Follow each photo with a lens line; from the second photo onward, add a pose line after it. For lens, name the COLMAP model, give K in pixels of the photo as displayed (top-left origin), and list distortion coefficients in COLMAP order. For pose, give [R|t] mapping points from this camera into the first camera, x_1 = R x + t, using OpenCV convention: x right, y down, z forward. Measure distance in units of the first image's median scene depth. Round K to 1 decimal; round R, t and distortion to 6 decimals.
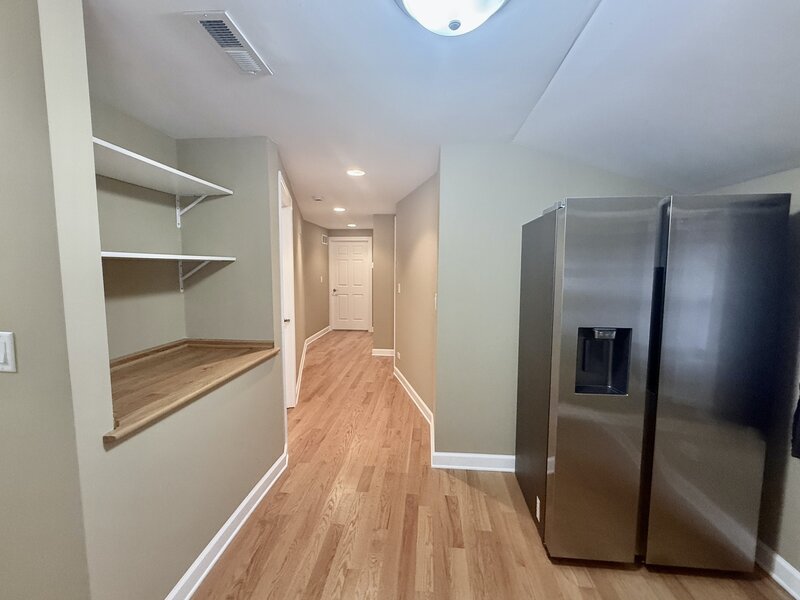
lens RADIAL K [[333.0, 0, 401.9], [0, 333.0, 298.2], [0, 0, 1]] dist [-0.002070, 0.000870]
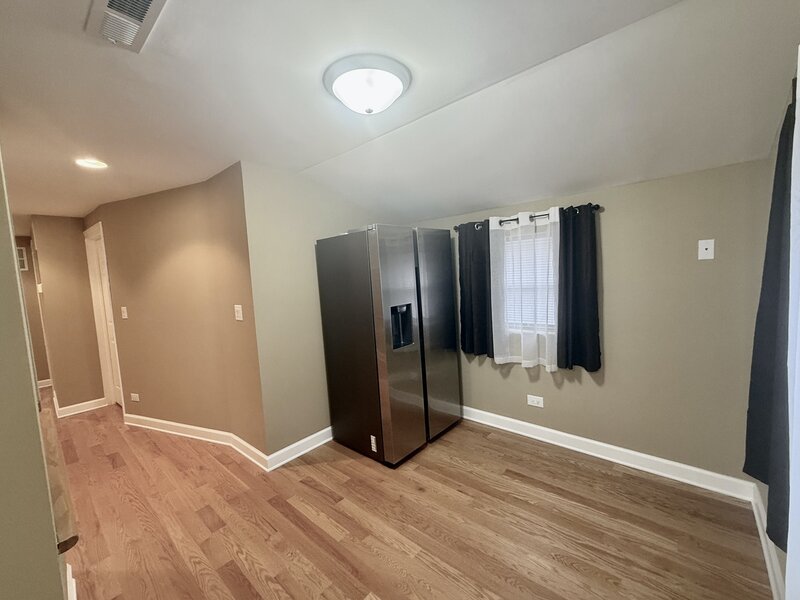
lens RADIAL K [[333.0, 0, 395.8], [0, 333.0, 297.3], [0, 0, 1]] dist [-0.002070, 0.000870]
pose [[0.597842, -0.097974, 0.795604, -0.461207], [0.135021, 0.990630, 0.020531, 0.009888], [-0.790161, 0.095149, 0.605469, 0.022587]]
